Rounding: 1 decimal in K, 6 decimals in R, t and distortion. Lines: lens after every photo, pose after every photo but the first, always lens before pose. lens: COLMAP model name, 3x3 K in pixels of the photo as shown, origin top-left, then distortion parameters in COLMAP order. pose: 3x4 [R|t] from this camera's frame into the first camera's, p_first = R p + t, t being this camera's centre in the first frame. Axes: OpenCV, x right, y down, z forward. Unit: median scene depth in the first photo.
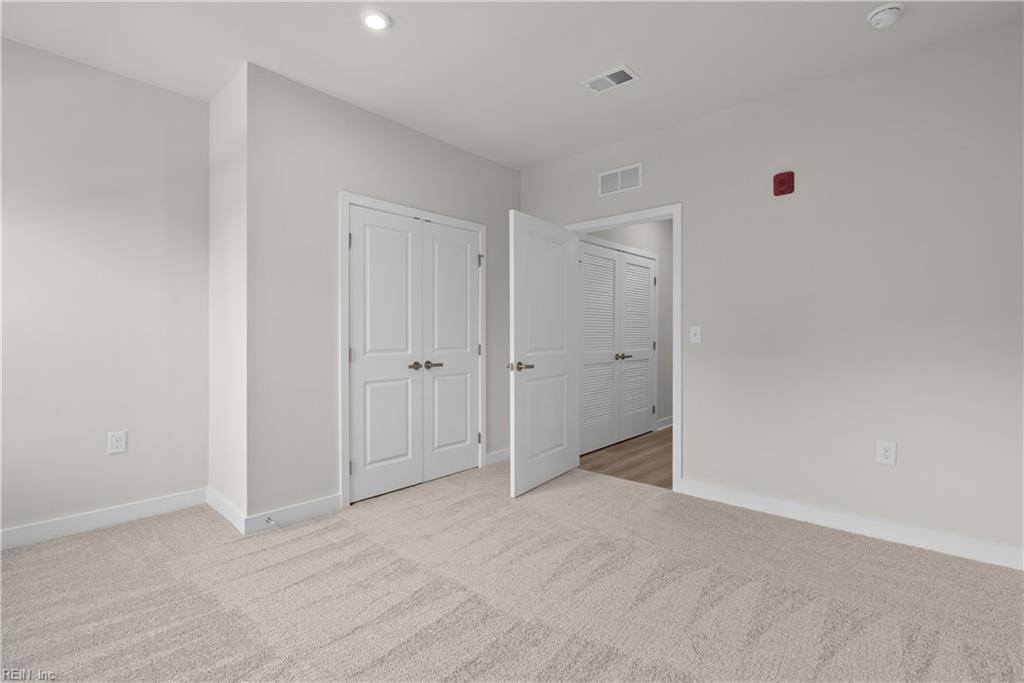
lens RADIAL K [[463.7, 0, 511.7], [0, 463.7, 338.0], [0, 0, 1]] dist [-0.012280, -0.000183]
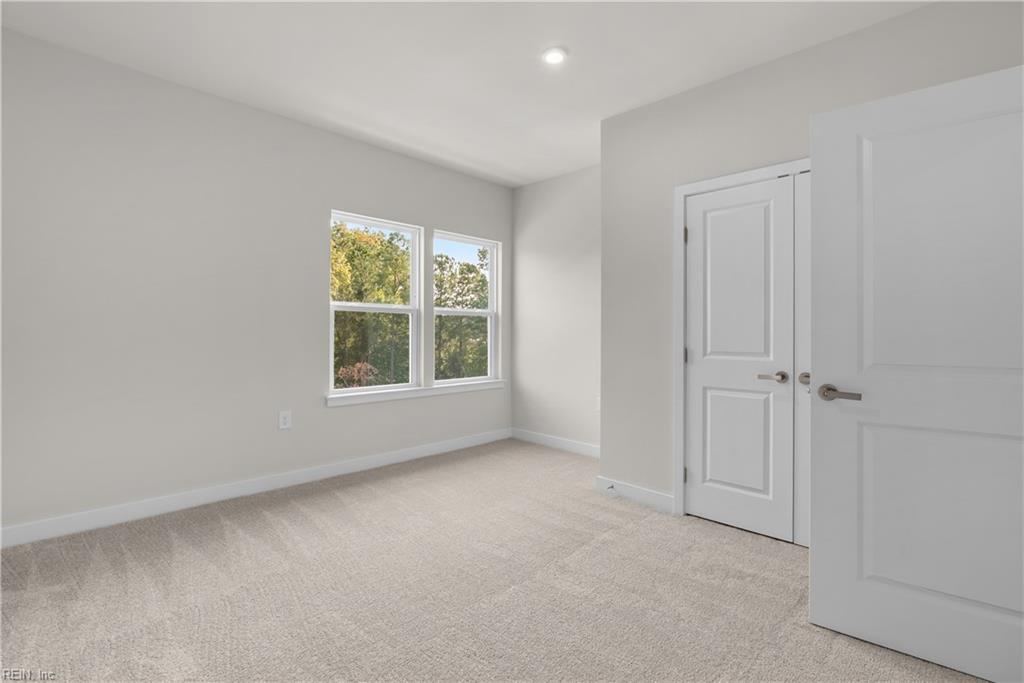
lens RADIAL K [[476.2, 0, 511.5], [0, 476.2, 324.7], [0, 0, 1]] dist [-0.000096, 0.000020]
pose [[-0.047770, -0.011213, -0.998795, 0.622924], [-0.003895, 0.999931, -0.011039, -0.014400], [0.998851, 0.003363, -0.047810, 0.668755]]
